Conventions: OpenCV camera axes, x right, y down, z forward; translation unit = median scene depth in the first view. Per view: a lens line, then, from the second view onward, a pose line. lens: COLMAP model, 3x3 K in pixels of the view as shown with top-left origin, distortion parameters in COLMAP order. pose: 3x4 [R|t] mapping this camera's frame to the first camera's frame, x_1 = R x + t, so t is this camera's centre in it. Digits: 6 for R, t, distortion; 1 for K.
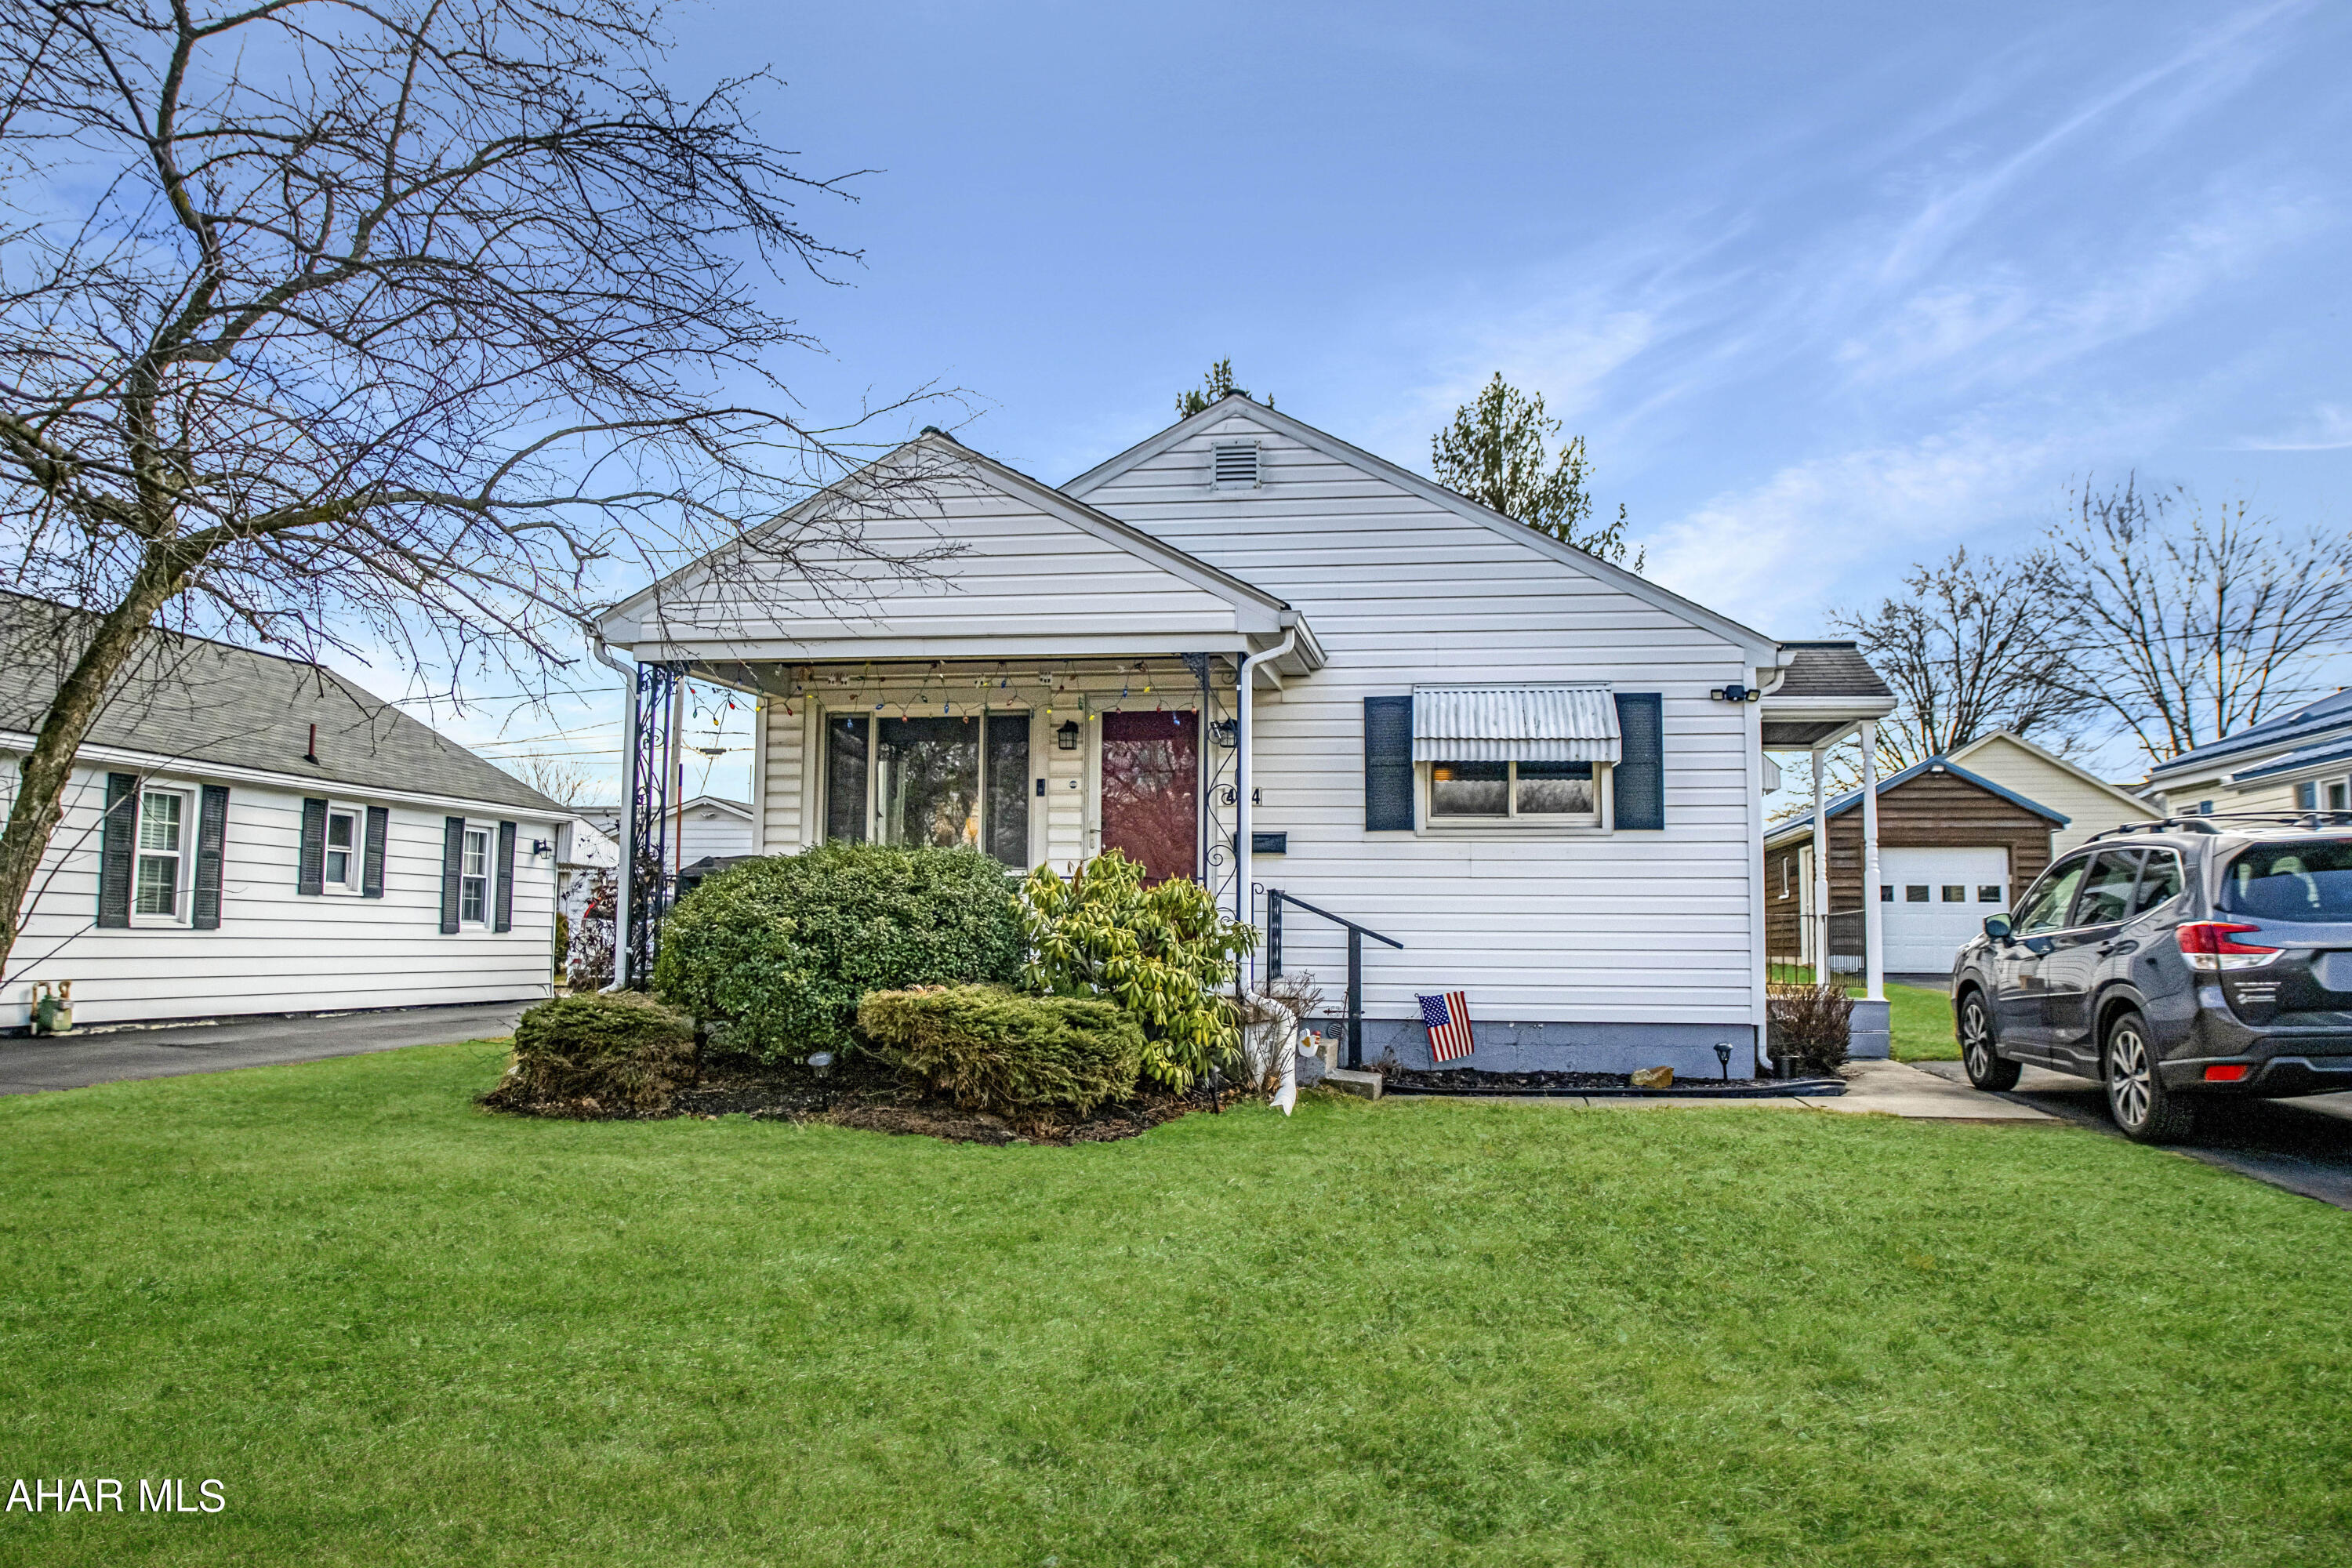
lens RADIAL K [[1645.5, 0, 1176.0], [0, 1645.5, 784.0], [0, 0, 1]] dist [-0.060400, 0.003470]
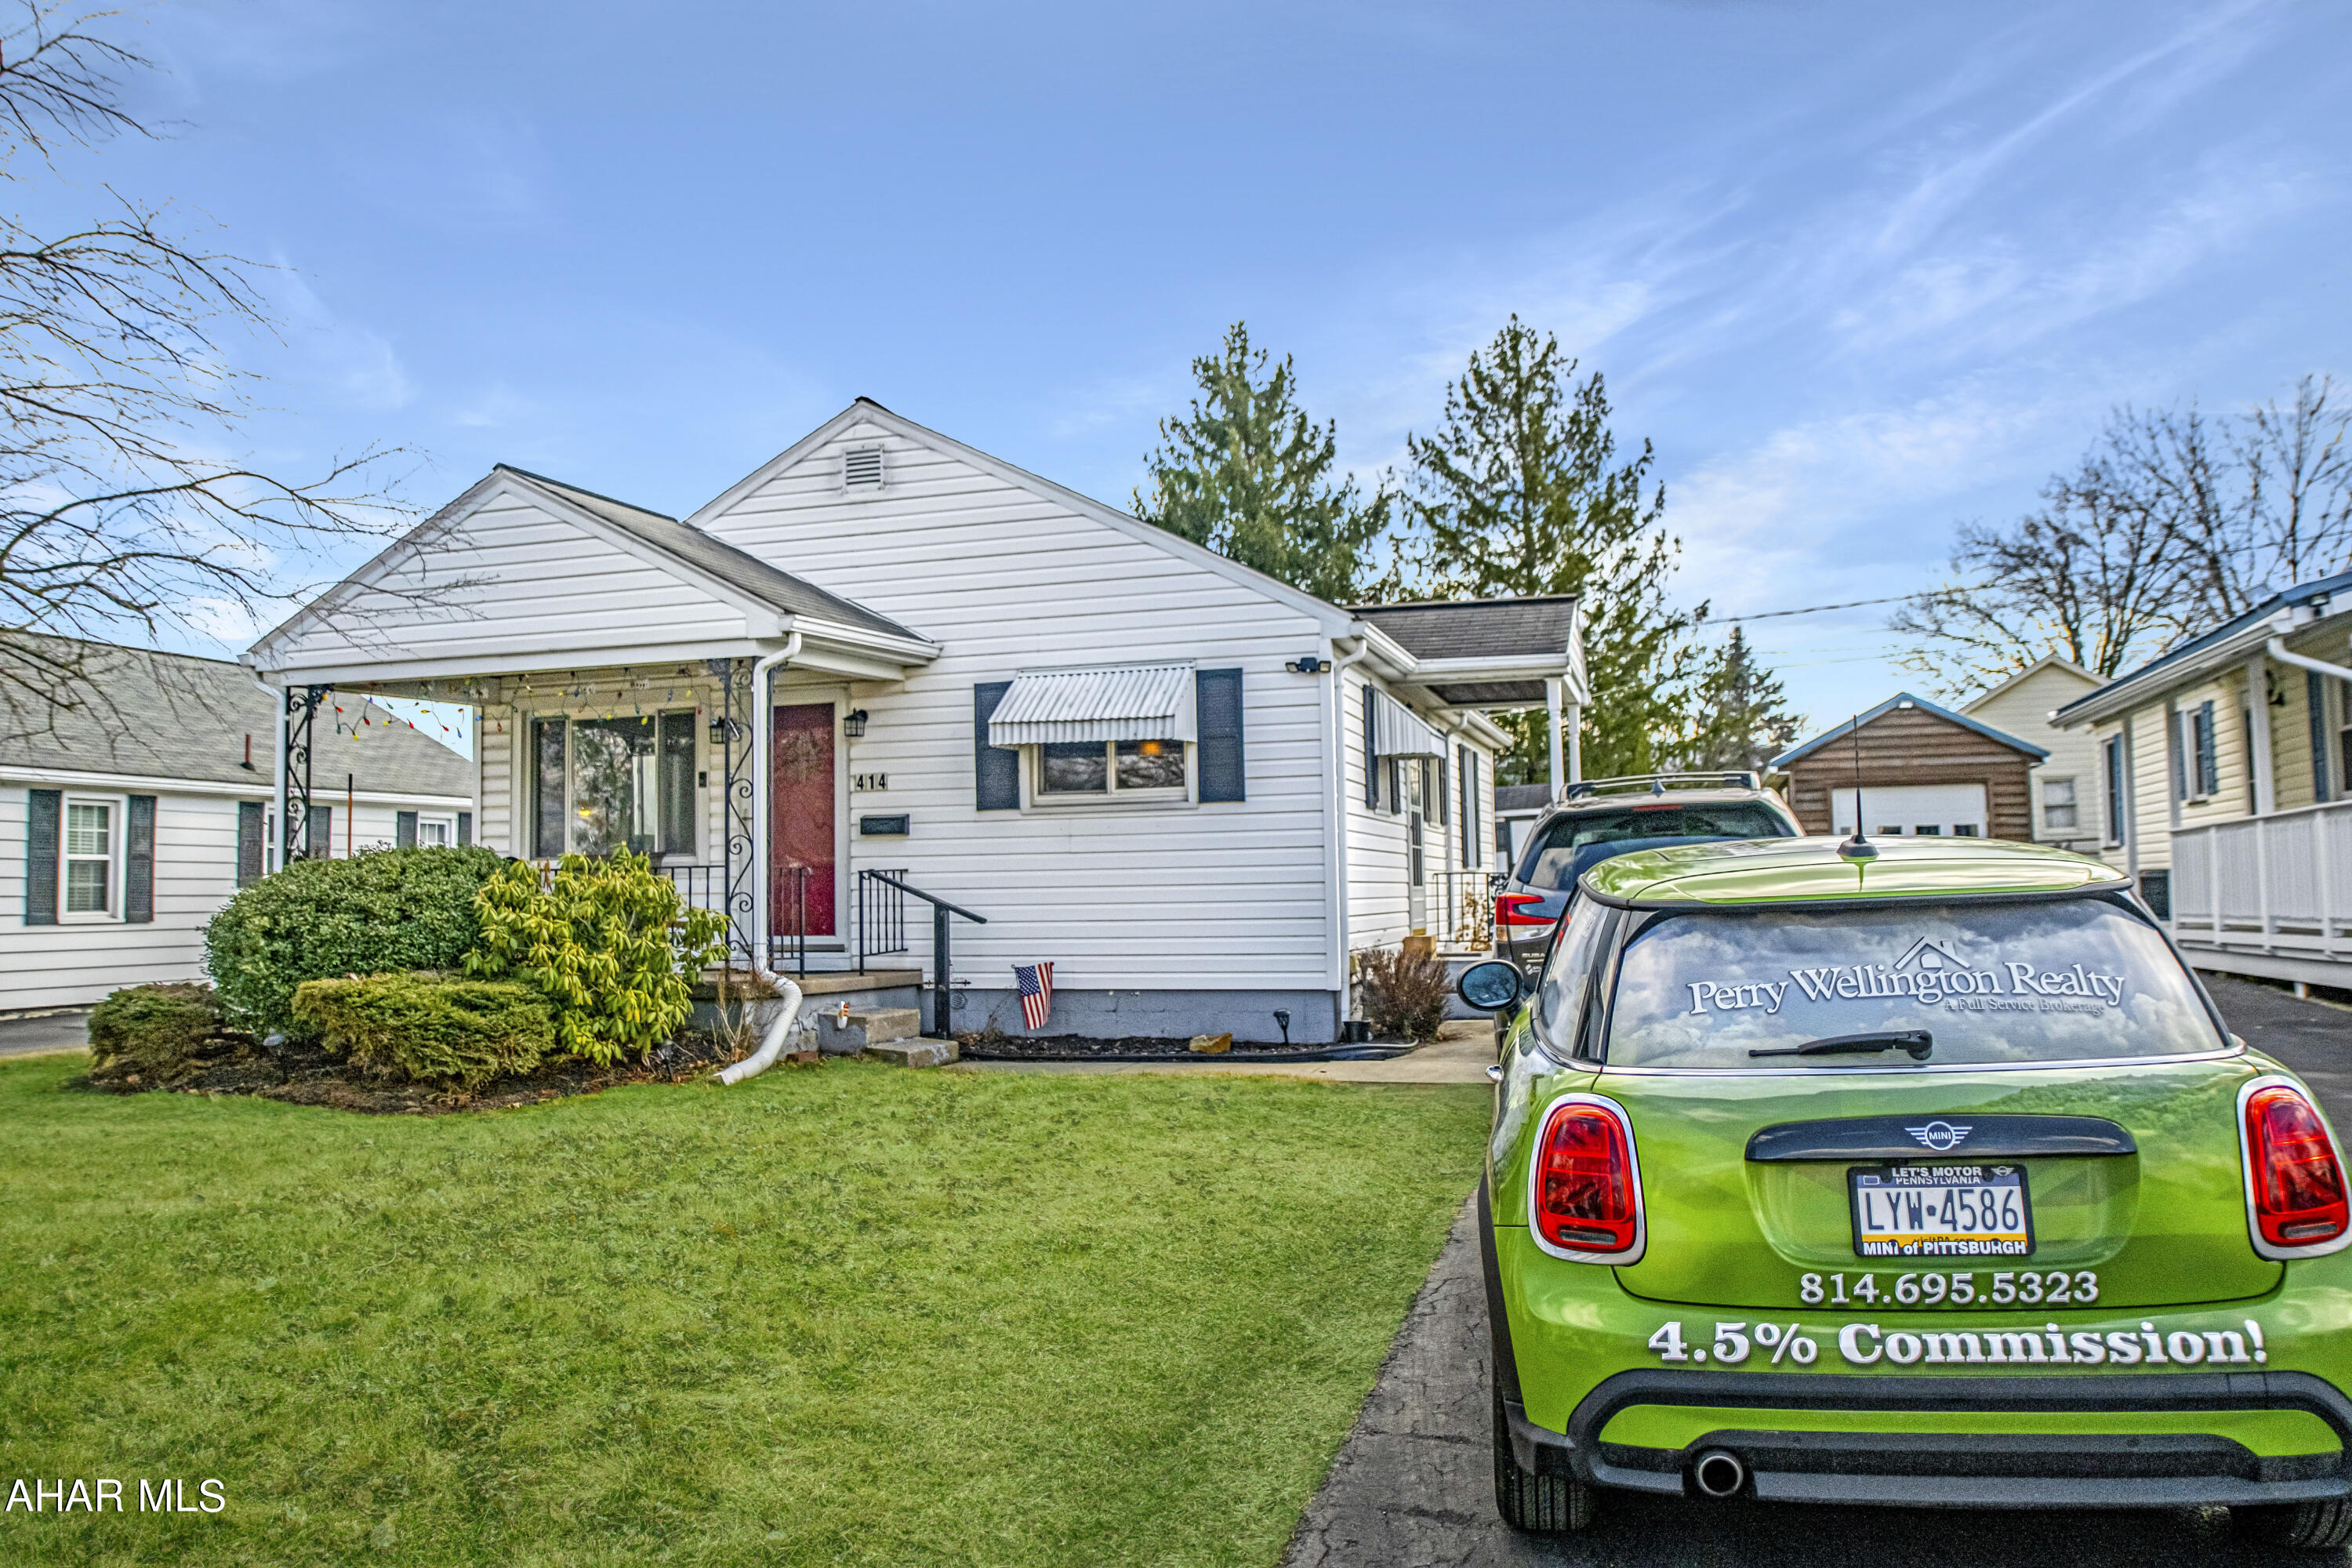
lens RADIAL K [[1645.5, 0, 1176.0], [0, 1645.5, 784.0], [0, 0, 1]] dist [-0.060400, 0.003470]
pose [[0.991033, -0.035590, -0.128792, 0.376345], [0.039315, 0.998876, 0.026491, -0.011575], [0.127704, -0.031317, 0.991318, -0.028191]]
